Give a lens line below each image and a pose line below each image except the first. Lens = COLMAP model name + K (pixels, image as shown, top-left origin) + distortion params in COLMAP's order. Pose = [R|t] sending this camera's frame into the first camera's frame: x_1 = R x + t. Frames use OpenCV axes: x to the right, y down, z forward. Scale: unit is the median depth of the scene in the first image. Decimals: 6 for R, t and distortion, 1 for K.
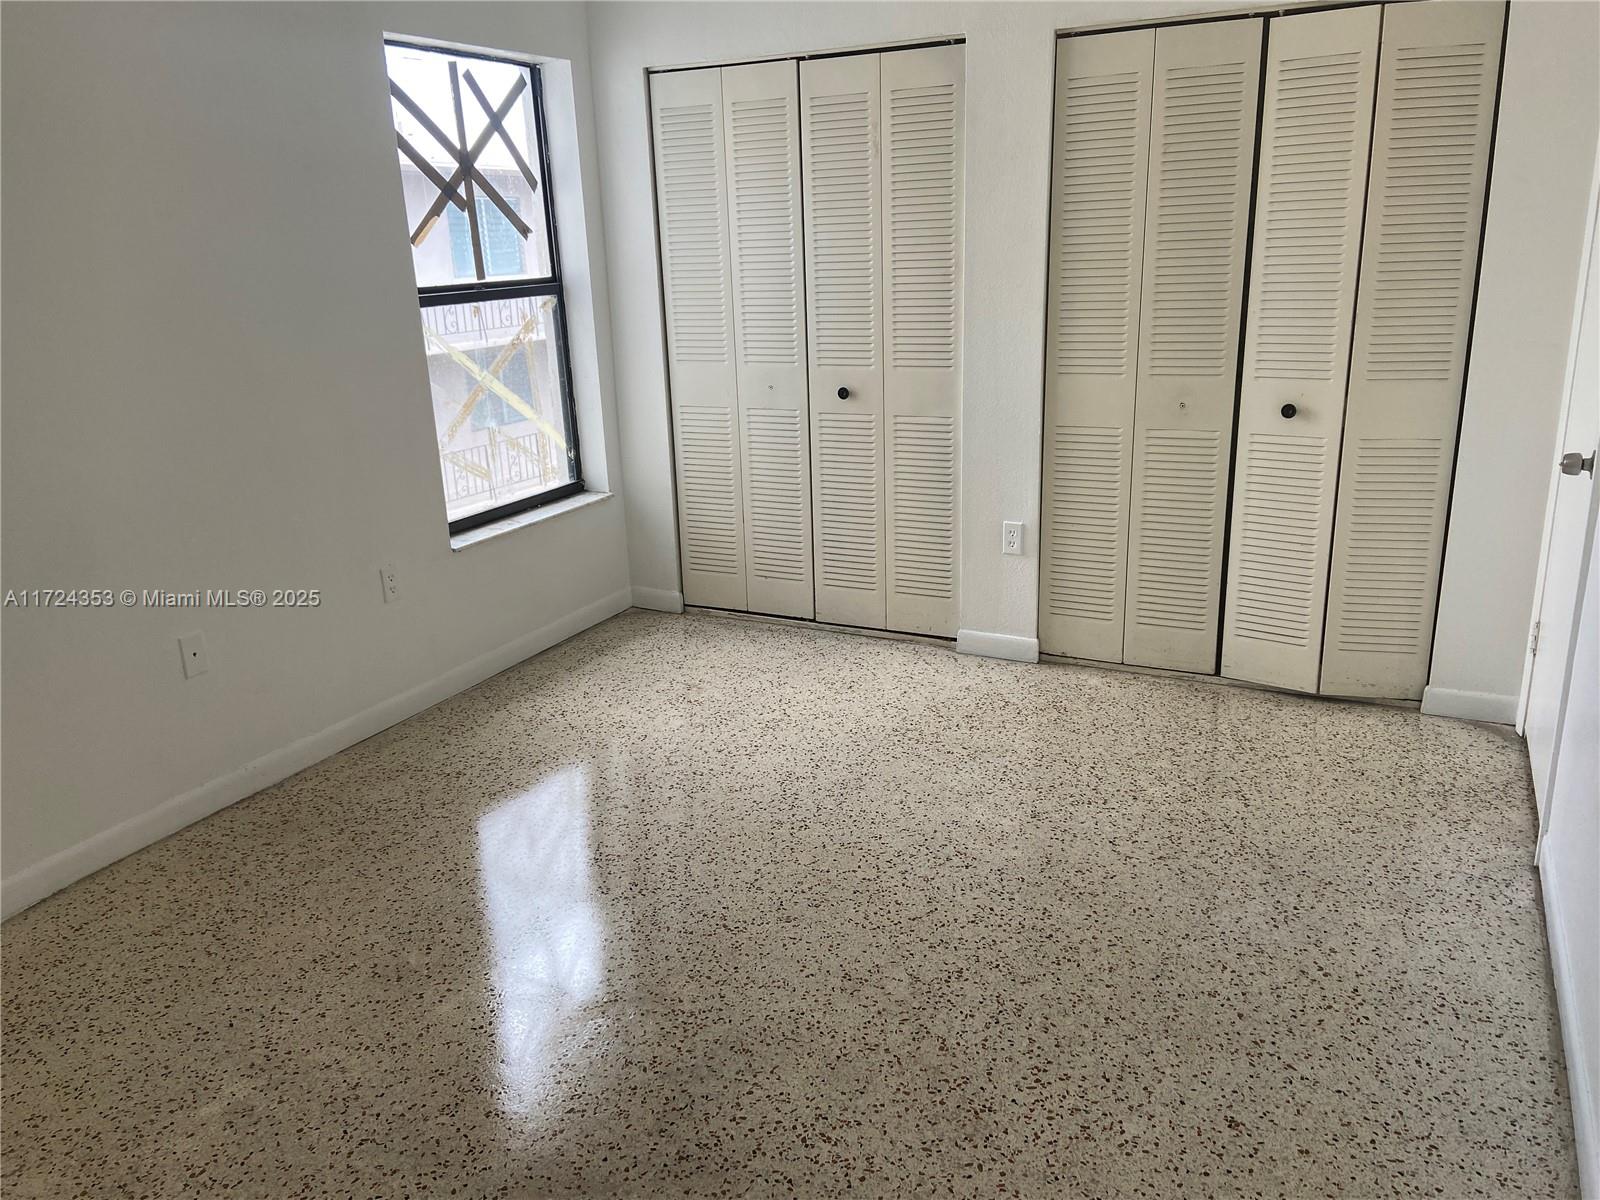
lens RADIAL K [[1222.7, 0, 797.4], [0, 1222.7, 602.9], [0, 0, 1]] dist [0.089992, -0.066845]
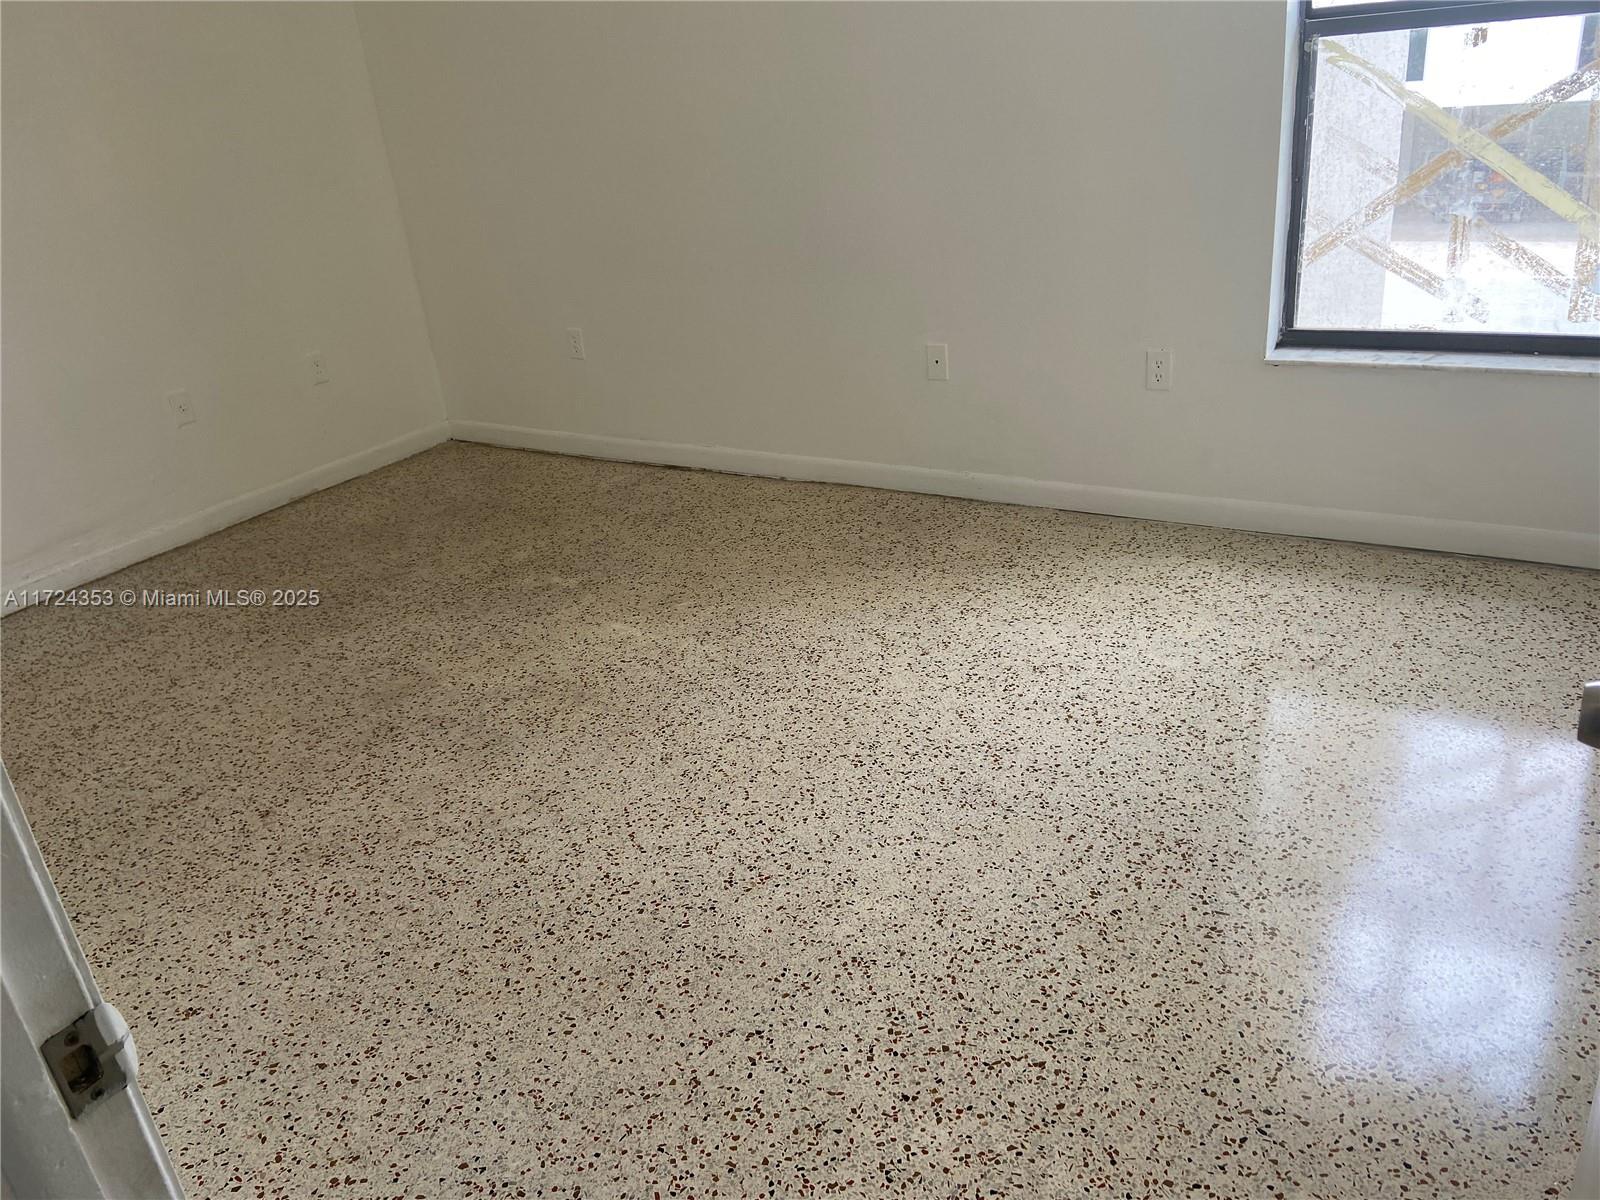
lens RADIAL K [[1222.7, 0, 800.0], [0, 1222.7, 600.5], [0, 0, 1]] dist [0.089992, -0.066845]
pose [[-0.116315, 0.451198, -0.884811, 0.876795], [-0.187862, 0.864783, 0.465681, -0.367801], [0.975284, 0.220388, -0.015825, 1.202546]]
